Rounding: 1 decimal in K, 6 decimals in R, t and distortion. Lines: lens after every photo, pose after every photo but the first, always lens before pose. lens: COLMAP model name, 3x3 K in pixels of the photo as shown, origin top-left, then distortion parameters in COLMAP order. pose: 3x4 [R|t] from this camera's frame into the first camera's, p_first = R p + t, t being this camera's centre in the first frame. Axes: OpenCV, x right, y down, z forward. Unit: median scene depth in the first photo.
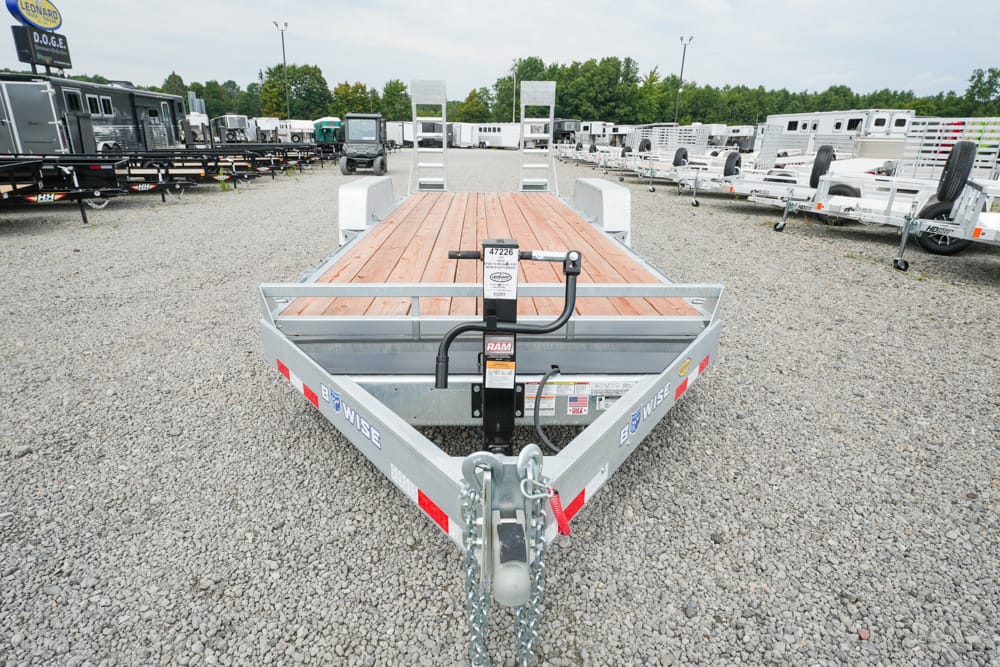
lens RADIAL K [[565.7, 0, 494.1], [0, 565.7, 341.6], [0, 0, 1]] dist [0.003836, 0.003953]
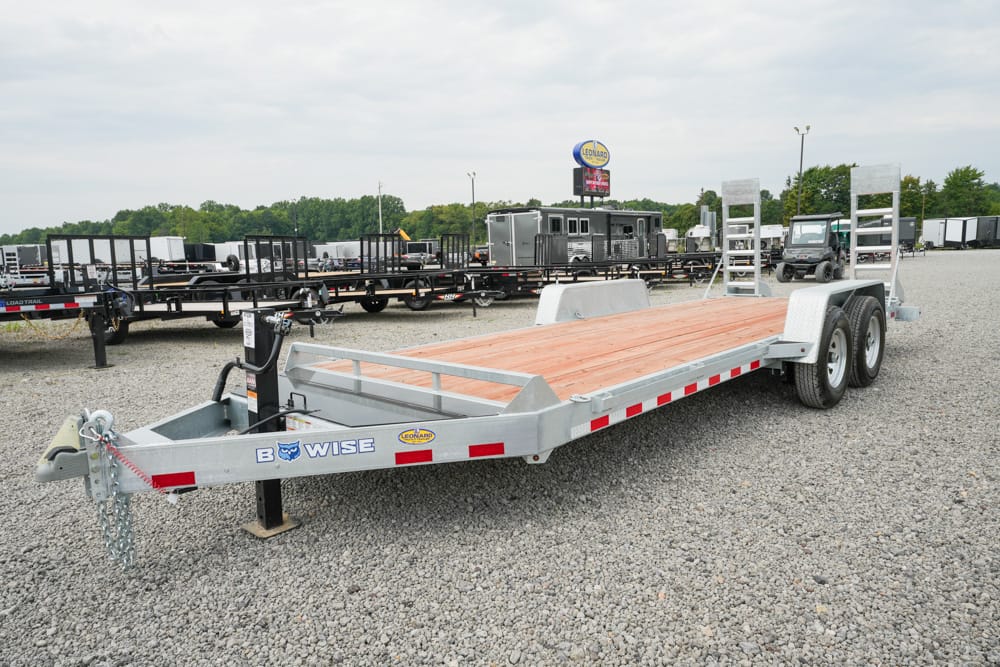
lens RADIAL K [[636.3, 0, 499.1], [0, 636.3, 337.2], [0, 0, 1]] dist [0.018770, -0.000285]
pose [[0.711227, 0.059889, -0.700407, 0.109344], [-0.200742, 0.972178, -0.120716, -0.002026], [0.673691, 0.226458, 0.703461, 0.017988]]
